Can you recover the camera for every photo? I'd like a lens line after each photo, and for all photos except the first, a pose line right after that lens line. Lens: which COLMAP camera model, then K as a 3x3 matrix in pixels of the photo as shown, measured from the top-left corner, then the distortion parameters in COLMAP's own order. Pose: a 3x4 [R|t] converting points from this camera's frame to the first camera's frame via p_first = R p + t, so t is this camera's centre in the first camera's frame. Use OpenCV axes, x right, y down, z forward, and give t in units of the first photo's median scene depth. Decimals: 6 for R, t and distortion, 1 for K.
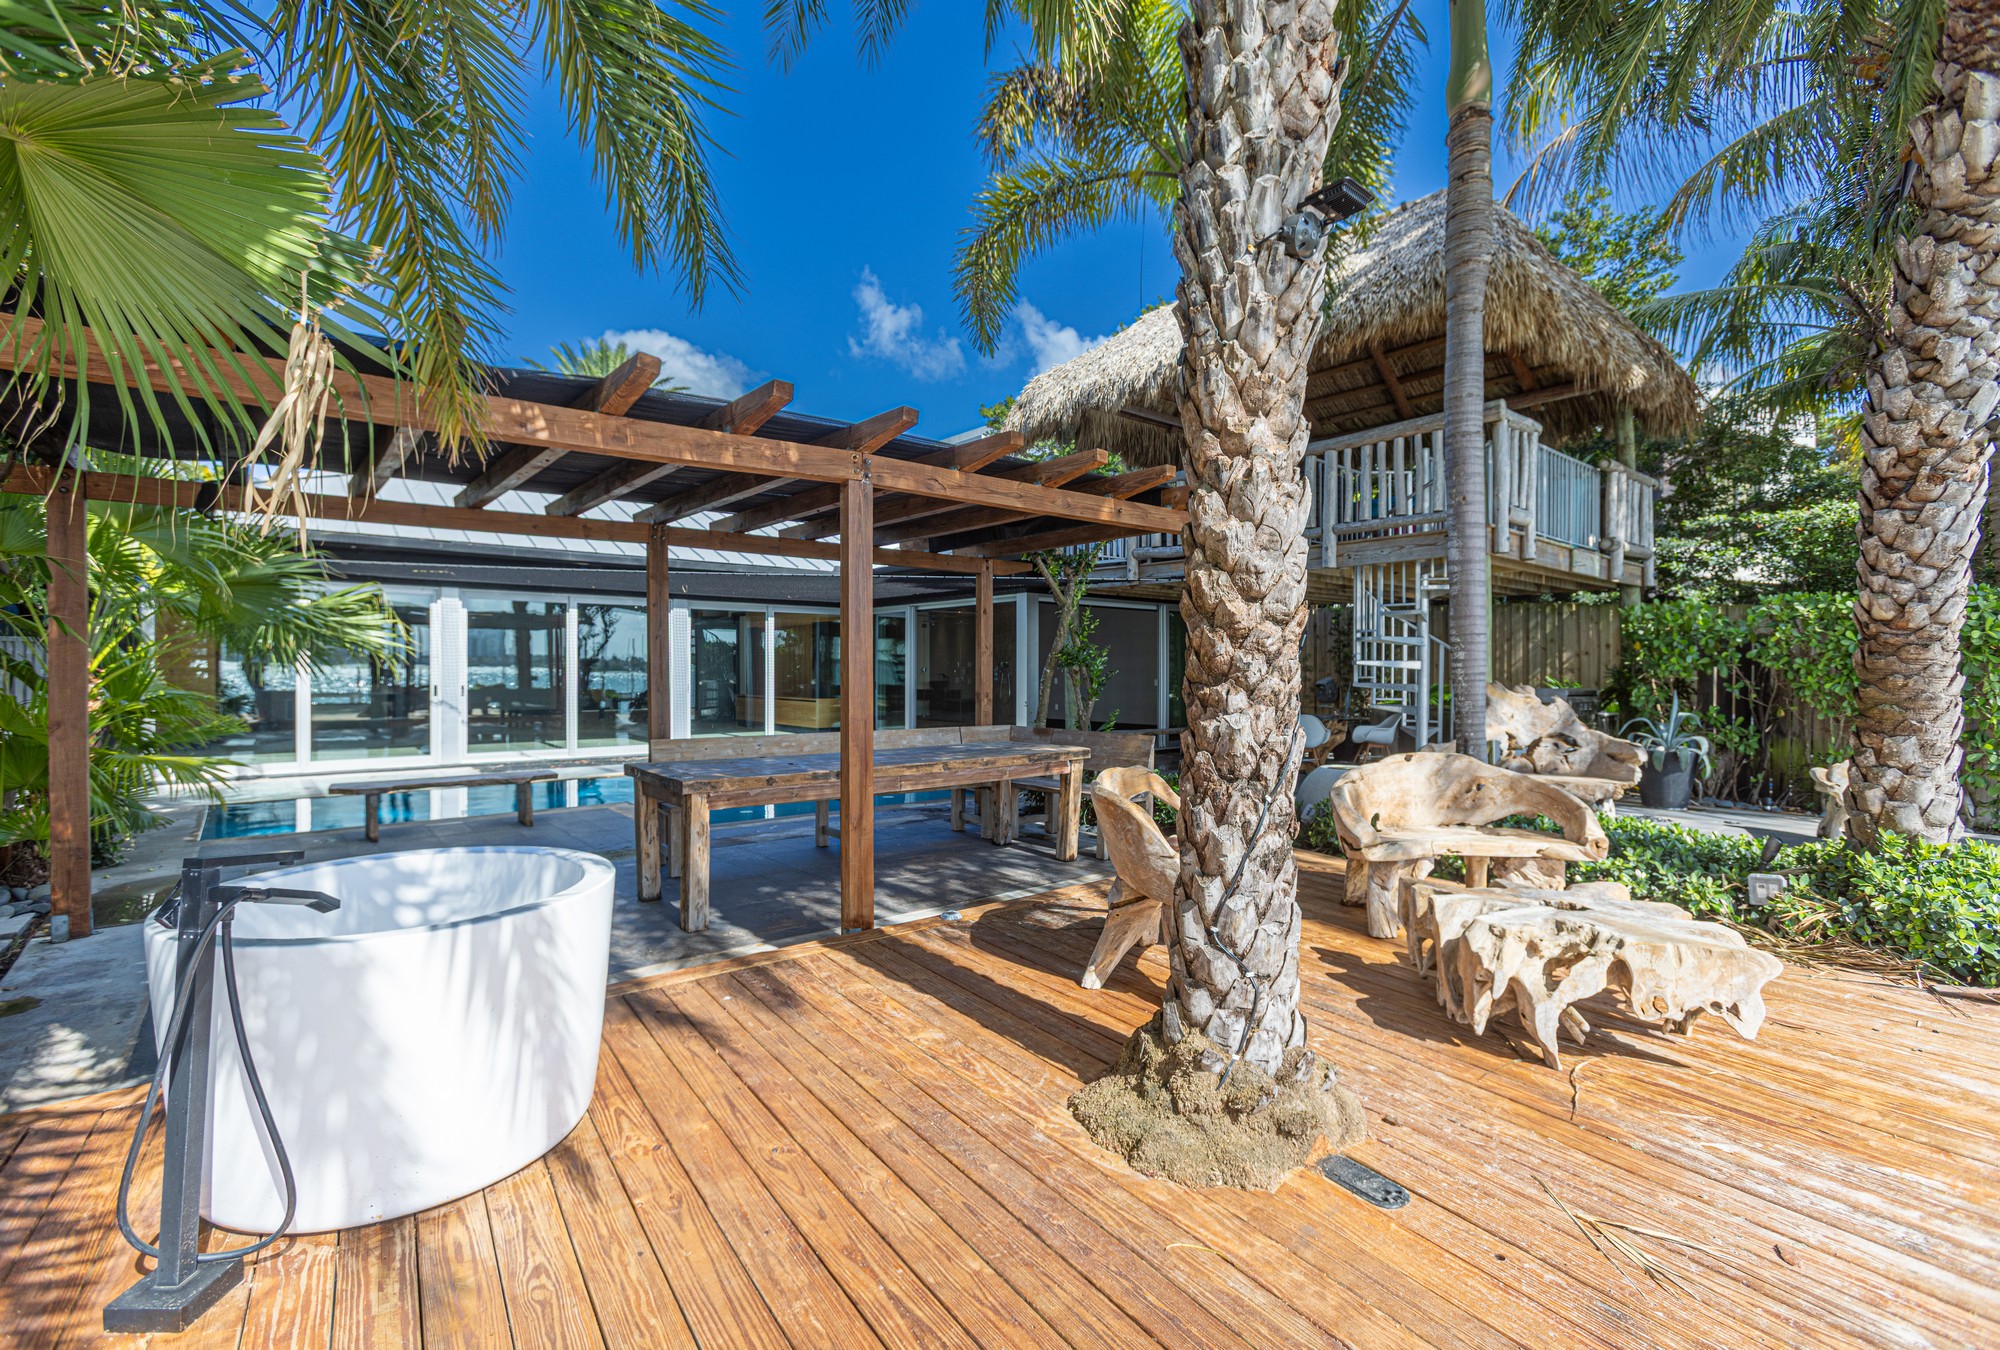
lens RADIAL K [[886.4, 0, 987.6], [0, 886.4, 661.9], [0, 0, 1]] dist [0.003464, 0.000157]
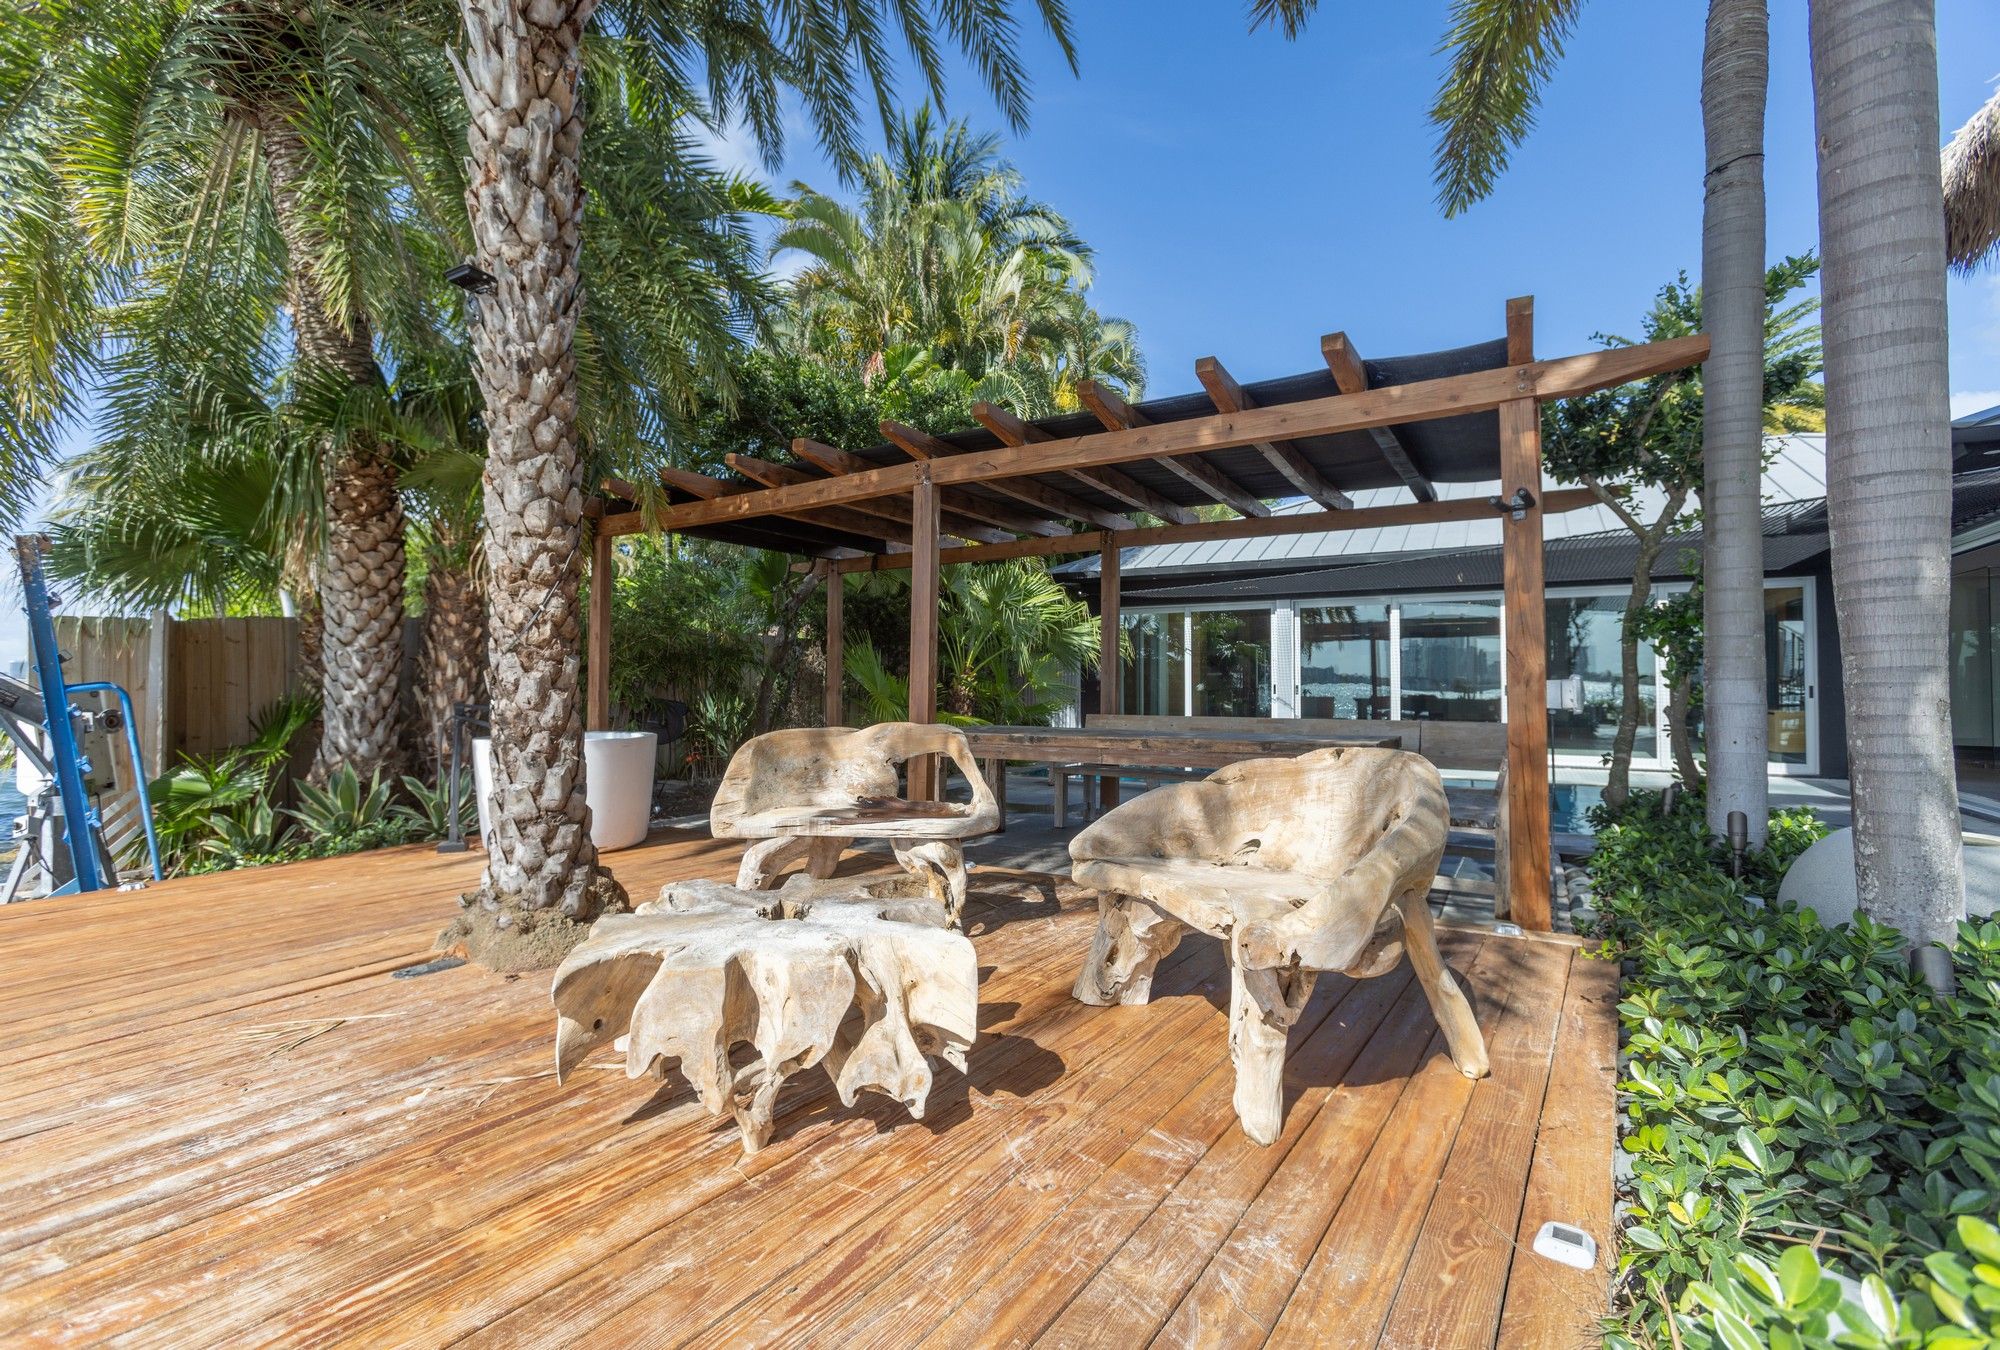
lens RADIAL K [[923.4, 0, 1006.6], [0, 923.4, 663.4], [0, 0, 1]] dist [0.003165, 0.001378]
pose [[0.324449, -0.022381, -0.945638, 1.788855], [-0.001930, 0.999702, -0.024323, 0.117981], [0.945901, 0.009717, 0.324309, 1.172431]]
